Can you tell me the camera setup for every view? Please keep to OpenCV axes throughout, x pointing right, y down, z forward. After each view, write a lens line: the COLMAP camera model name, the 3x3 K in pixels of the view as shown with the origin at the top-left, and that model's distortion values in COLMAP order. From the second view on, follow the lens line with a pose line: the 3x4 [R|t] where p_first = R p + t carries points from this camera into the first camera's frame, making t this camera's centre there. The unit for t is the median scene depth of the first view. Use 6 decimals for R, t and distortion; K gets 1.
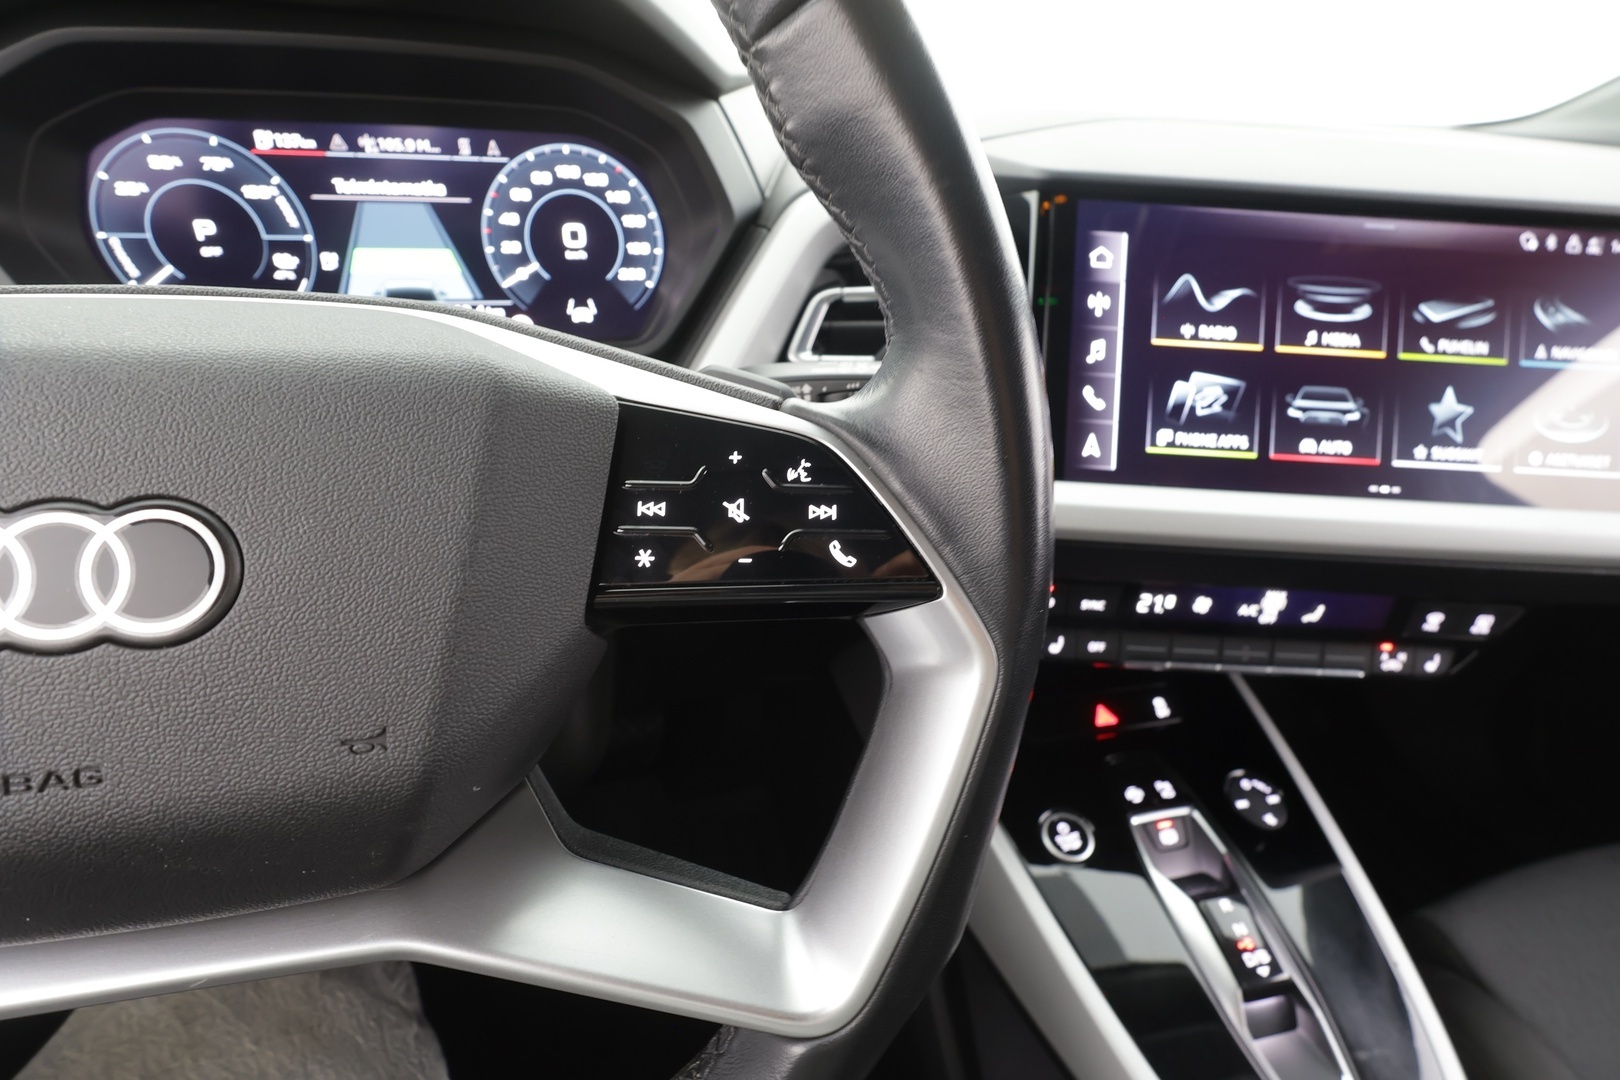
lens RADIAL K [[743.8, 0, 811.7], [0, 743.8, 545.9], [0, 0, 1]] dist [-0.004978, 0.002881]
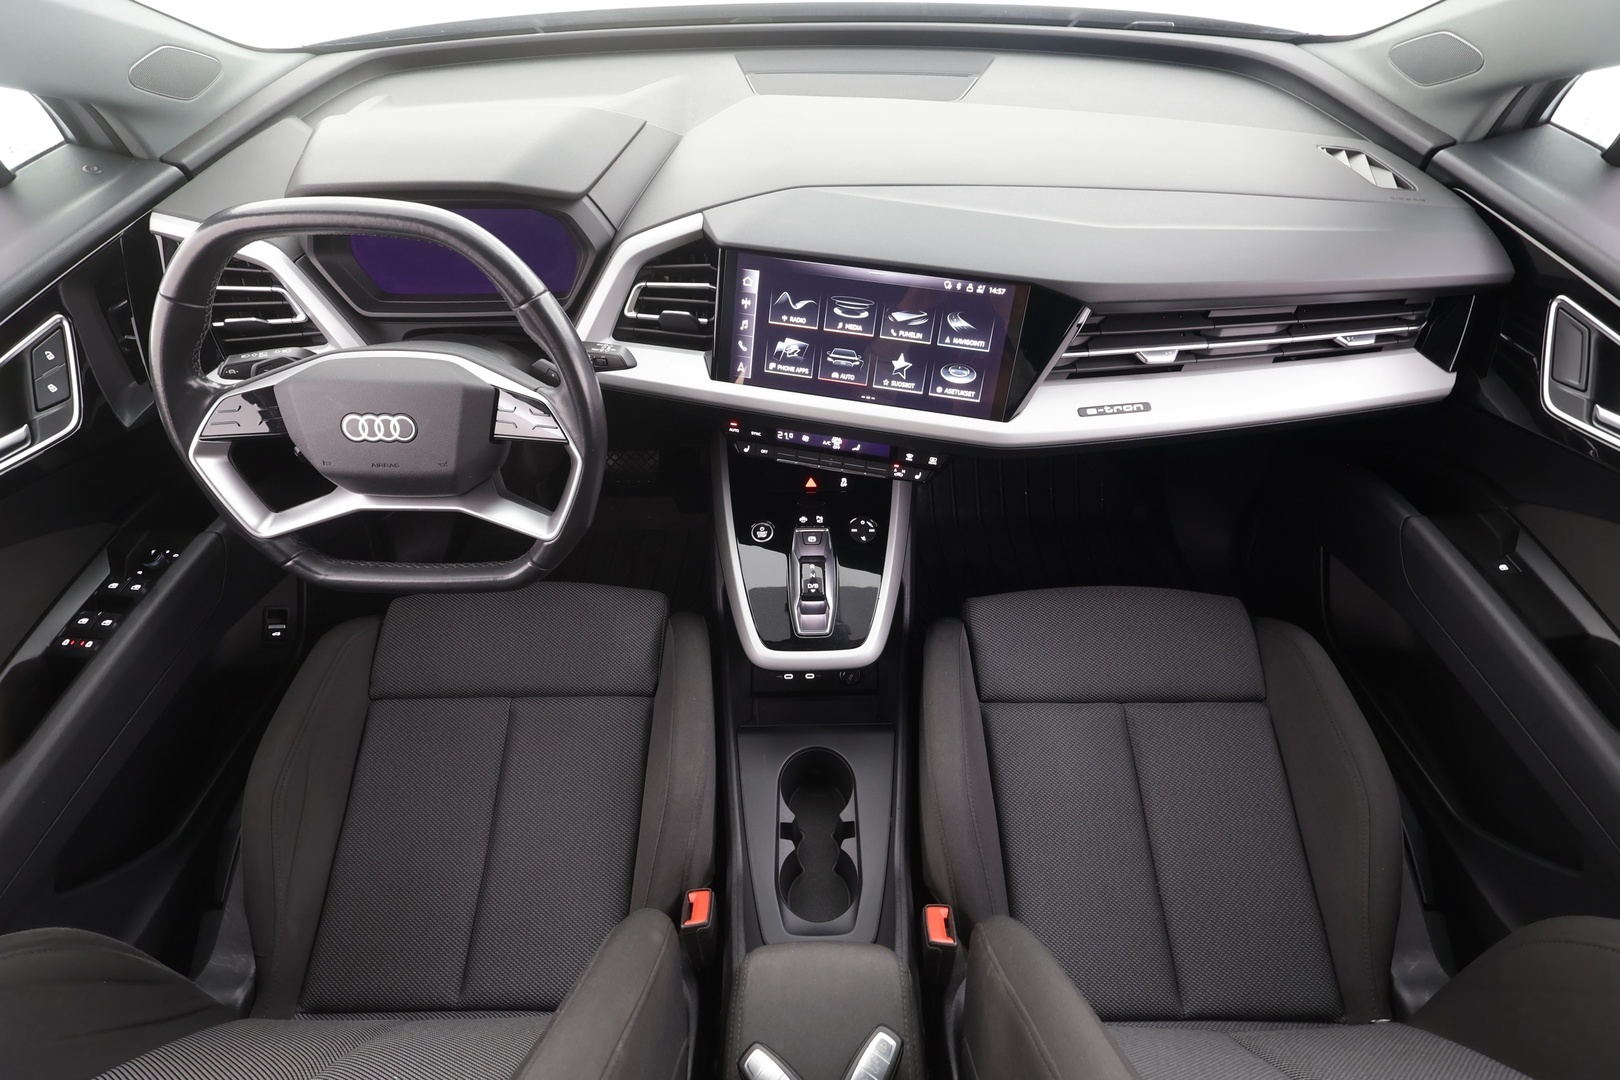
lens RADIAL K [[743.8, 0, 811.4], [0, 743.8, 540.8], [0, 0, 1]] dist [-0.004978, 0.002881]
pose [[0.975860, 0.128432, -0.176643, 1.054604], [-0.062405, 0.939070, 0.338013, -0.417447], [0.209291, -0.318830, 0.924416, -1.244755]]
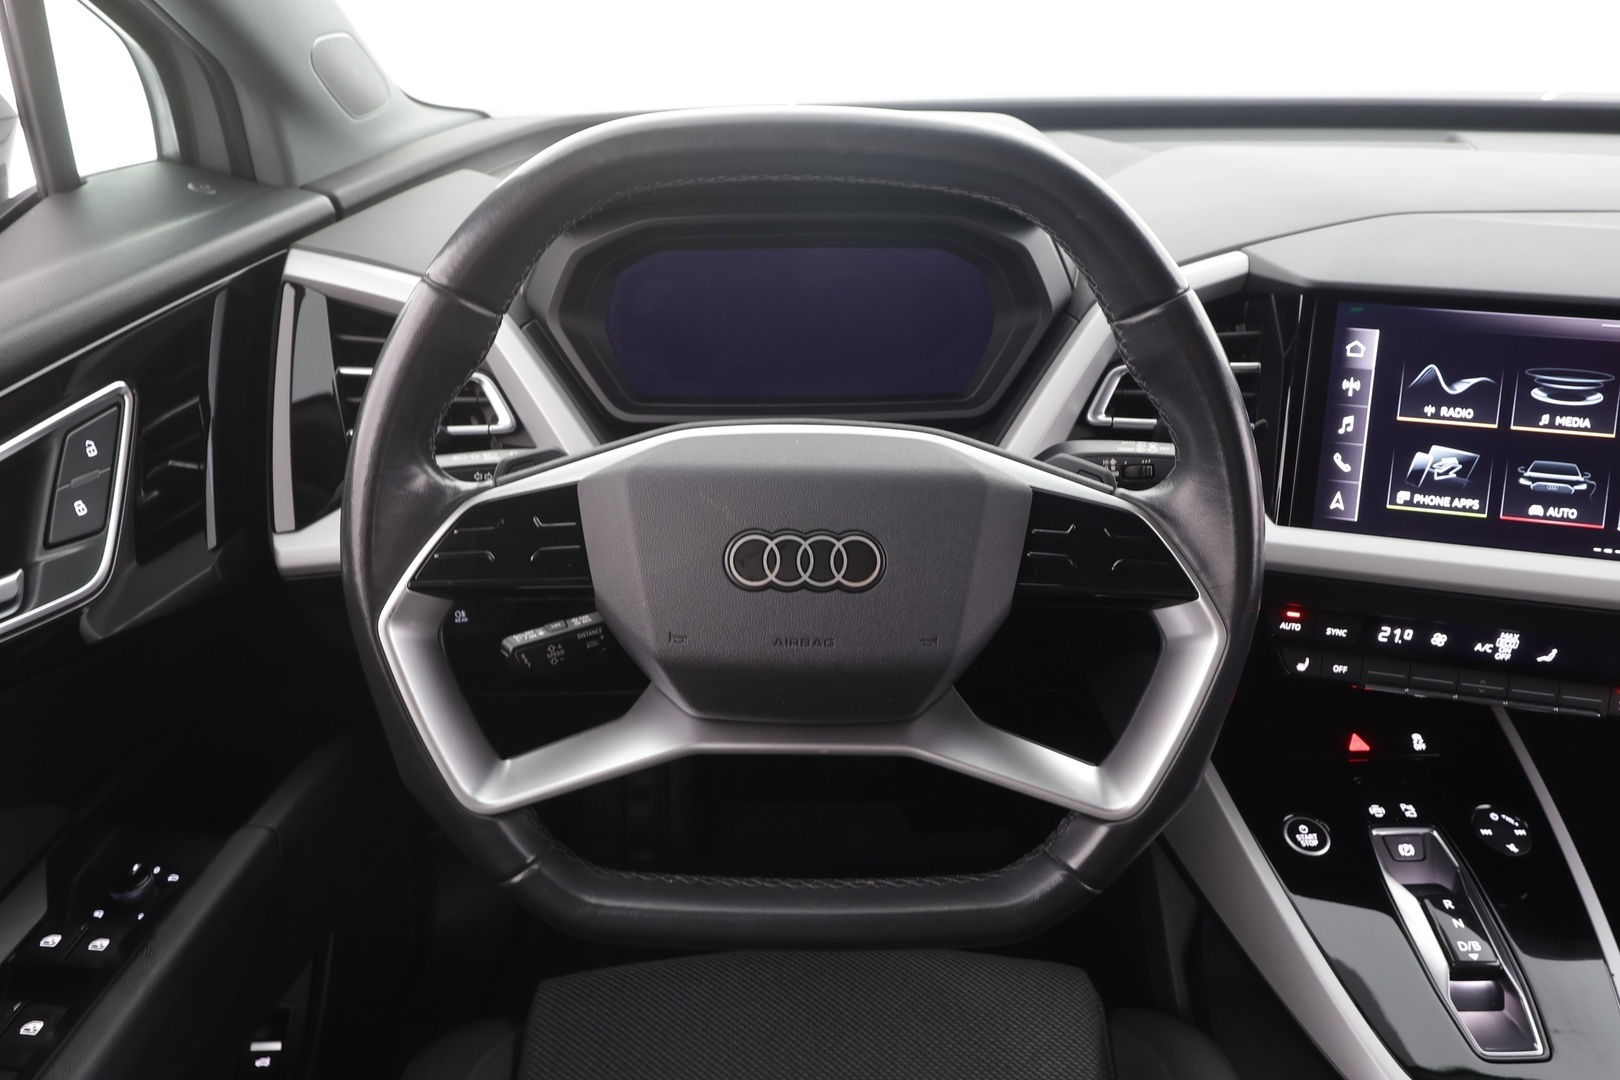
lens RADIAL K [[1022.9, 0, 812.0], [0, 1022.9, 548.4], [0, 0, 1]] dist [0.001618, -0.000802]
pose [[0.976961, 0.060949, -0.204532, -0.122463], [-0.063074, 0.998001, -0.003880, 0.005383], [0.203886, 0.016692, 0.978852, -0.831013]]
